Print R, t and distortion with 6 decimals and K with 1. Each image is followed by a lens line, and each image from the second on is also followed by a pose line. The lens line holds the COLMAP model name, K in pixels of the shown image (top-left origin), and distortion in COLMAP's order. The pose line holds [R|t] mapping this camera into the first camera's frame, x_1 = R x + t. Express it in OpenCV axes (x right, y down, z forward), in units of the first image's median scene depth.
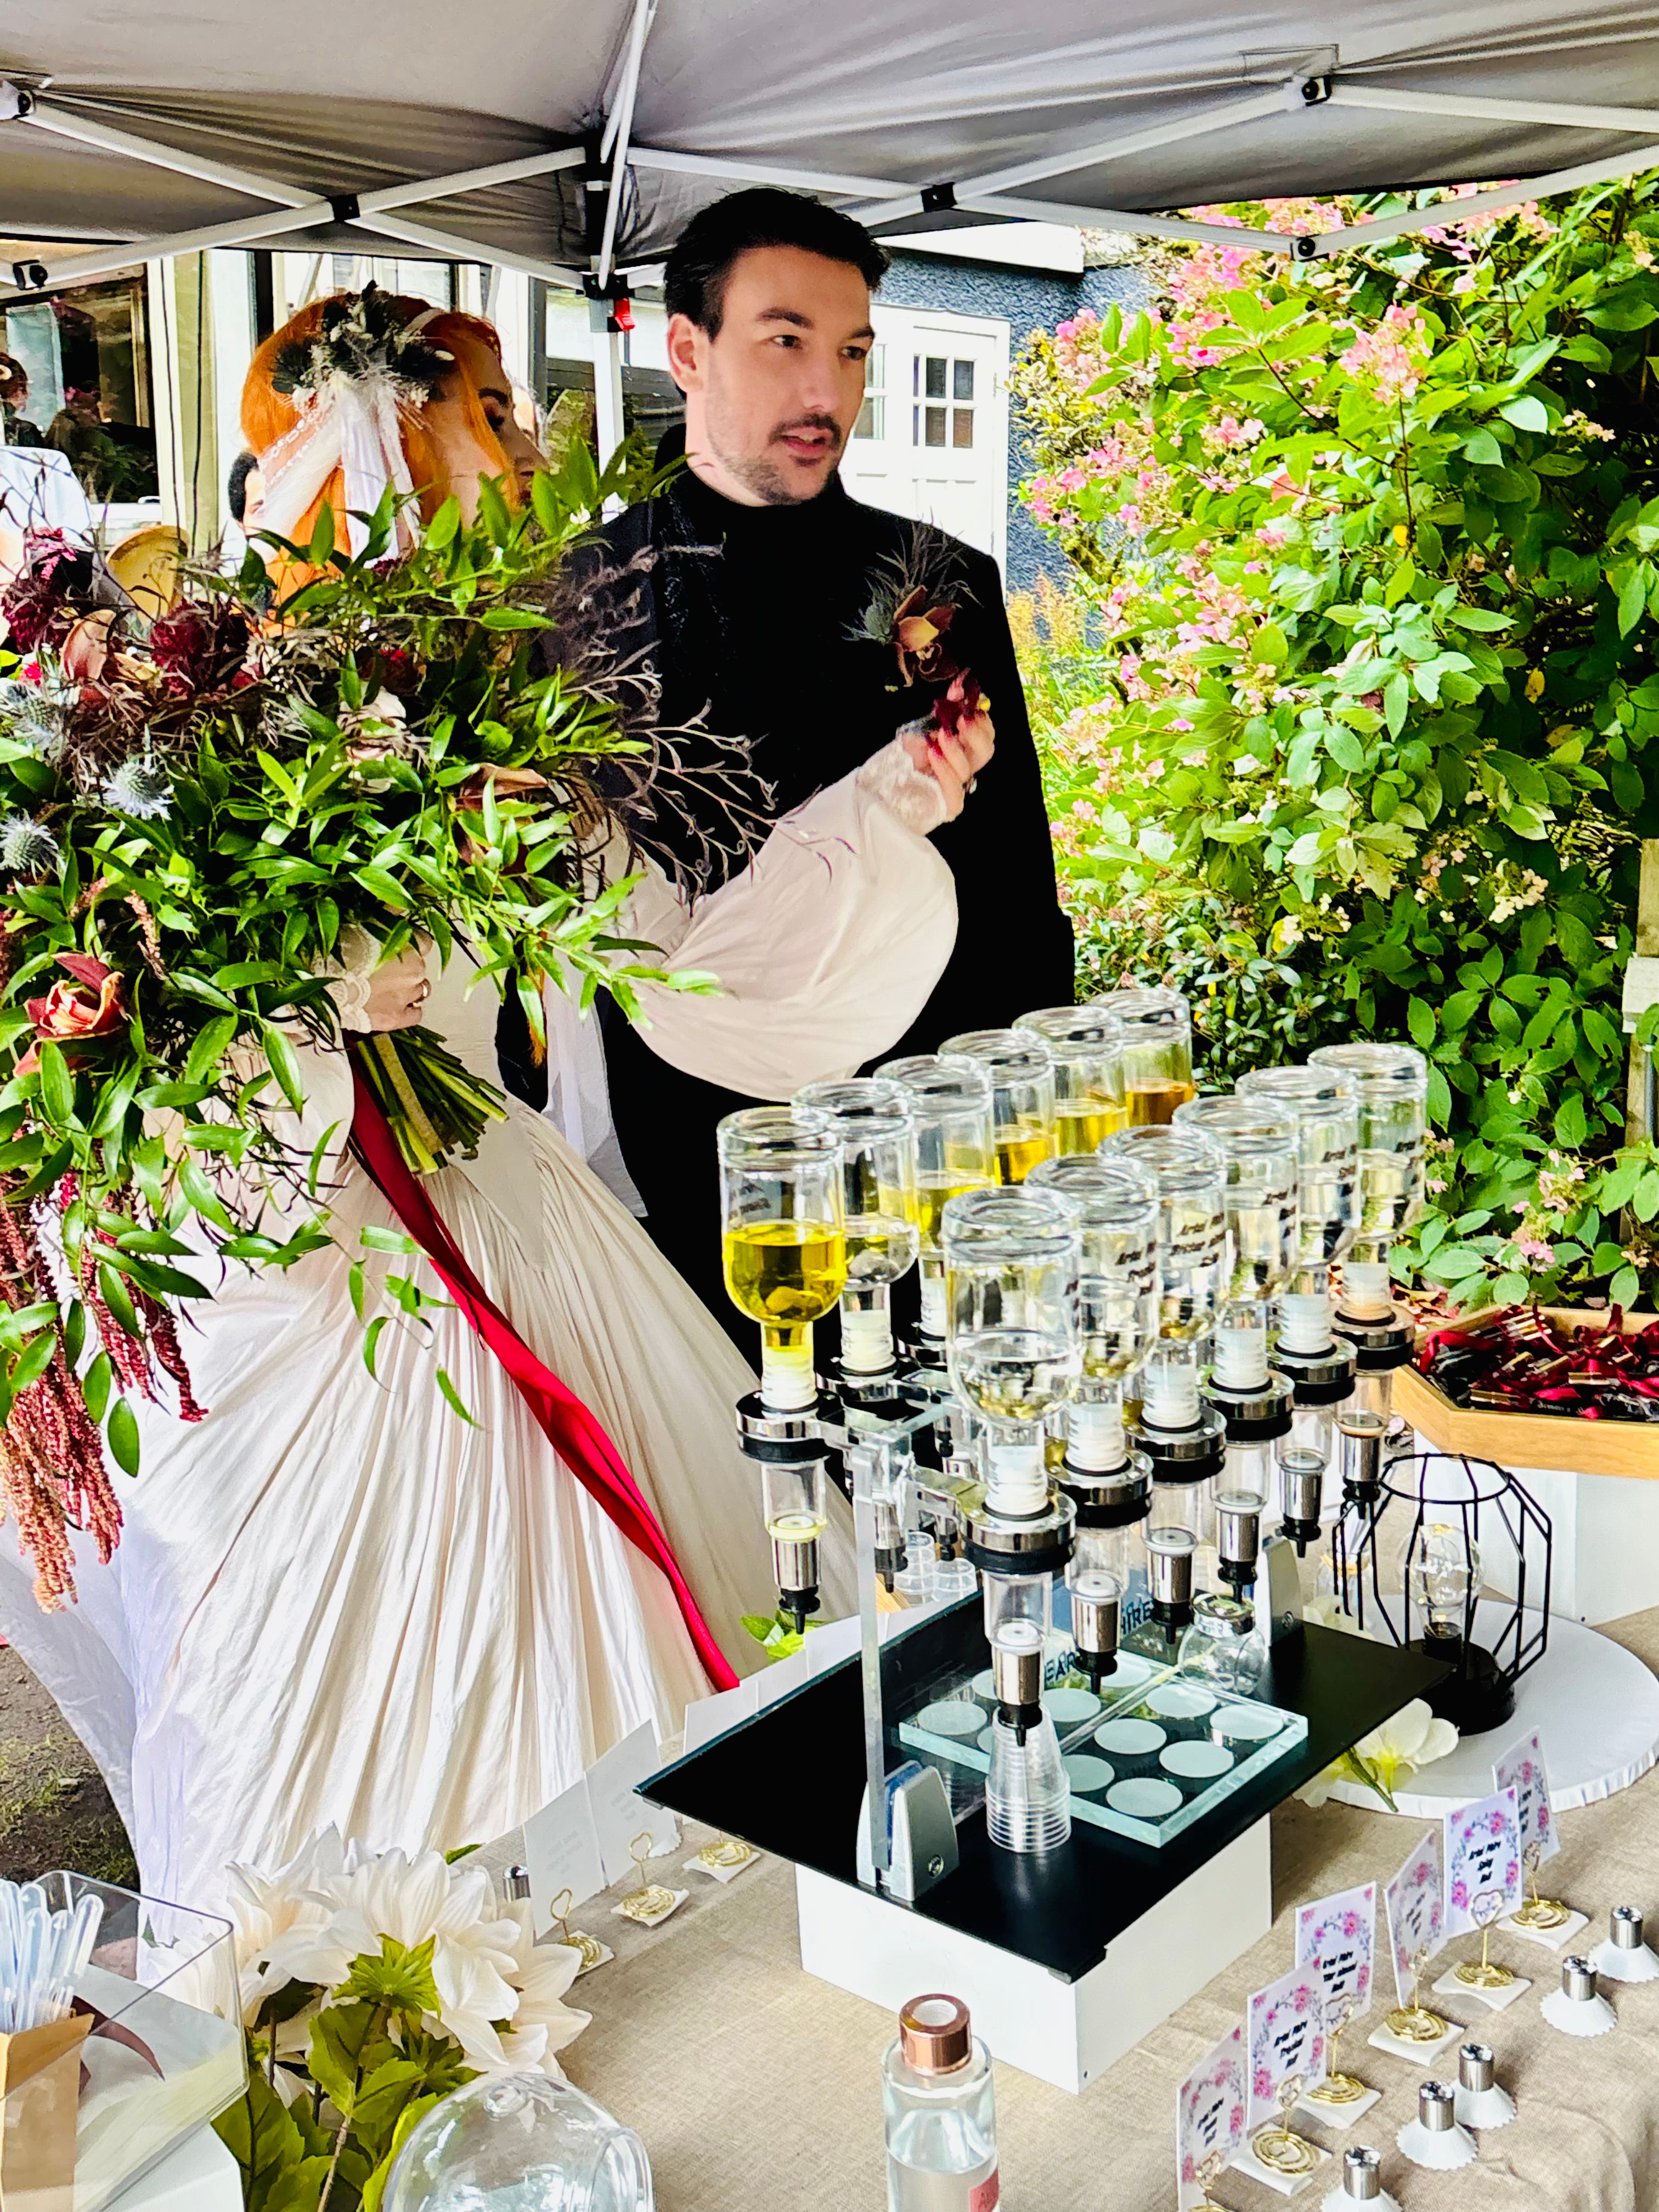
lens RADIAL K [[2386.6, 0, 806.8], [0, 2386.6, 1071.5], [0, 0, 1]] dist [0.012699, 0.000000]
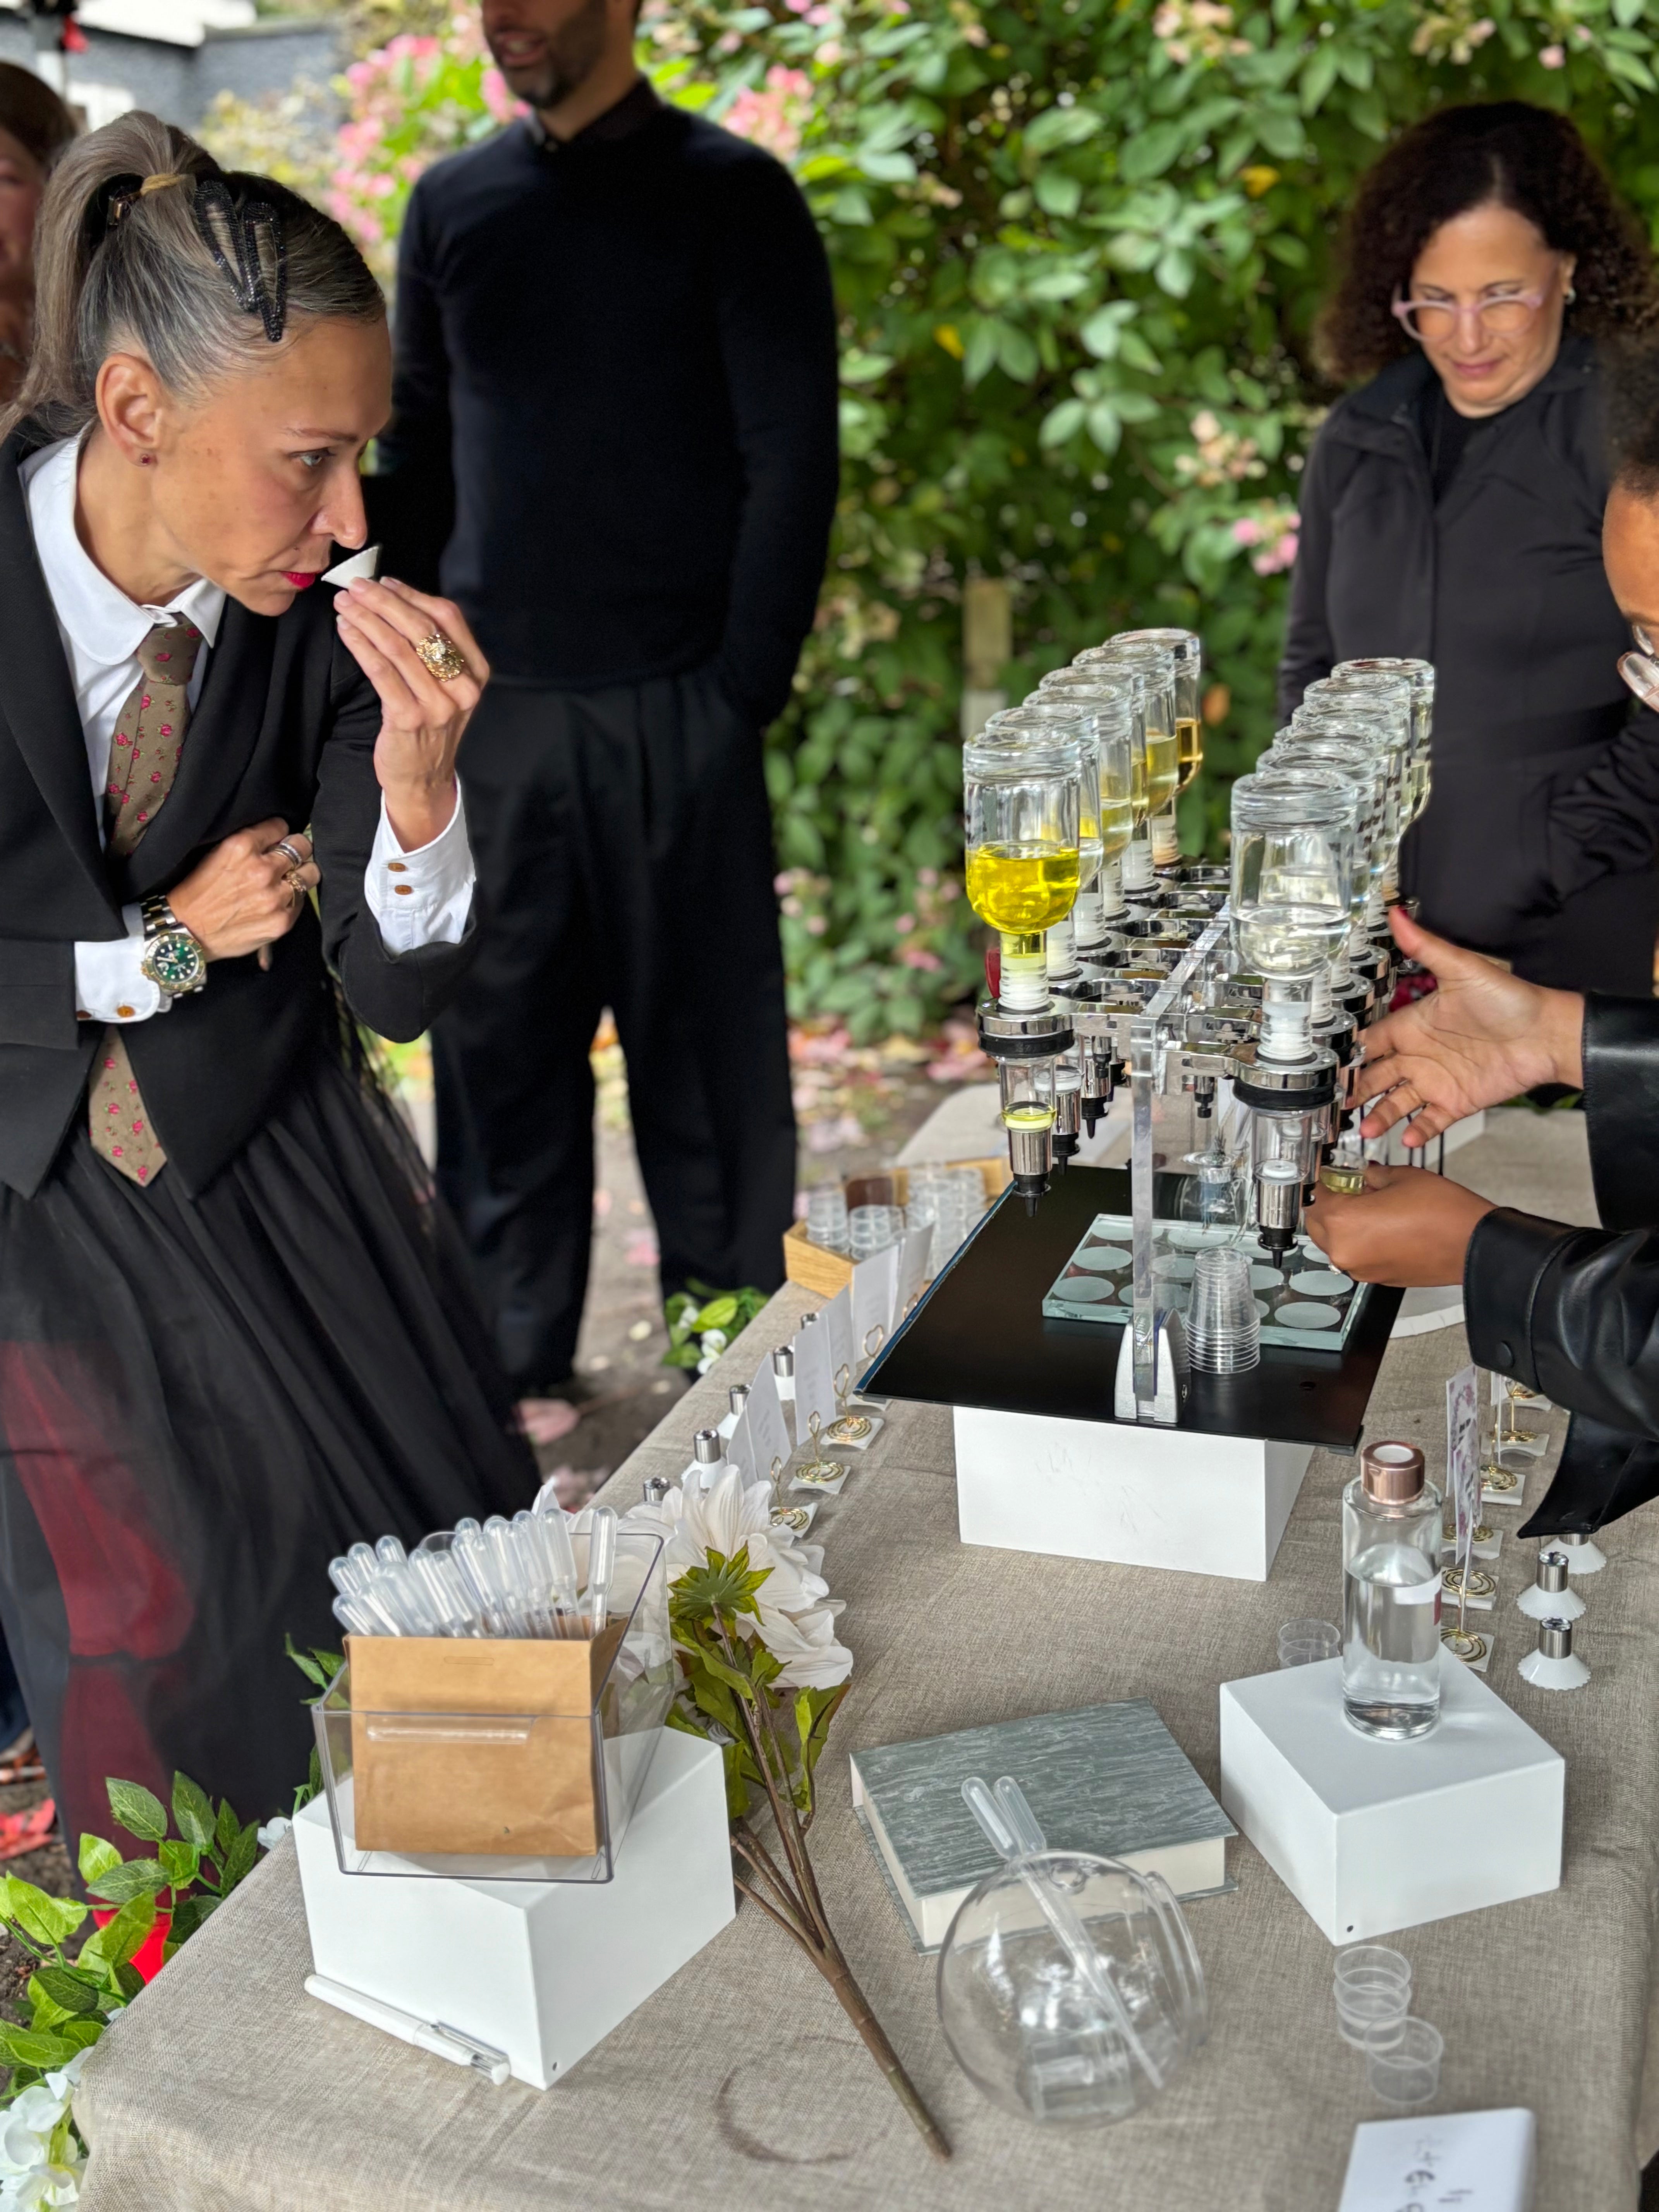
lens RADIAL K [[2386.6, 0, 832.5], [0, 2386.6, 1090.7], [0, 0, 1]] dist [0.012699, 0.000000]
pose [[0.928664, -0.120546, 0.350789, -0.466946], [0.090598, 0.990790, 0.100633, 0.058857], [-0.359689, -0.061673, 0.931032, 0.009116]]
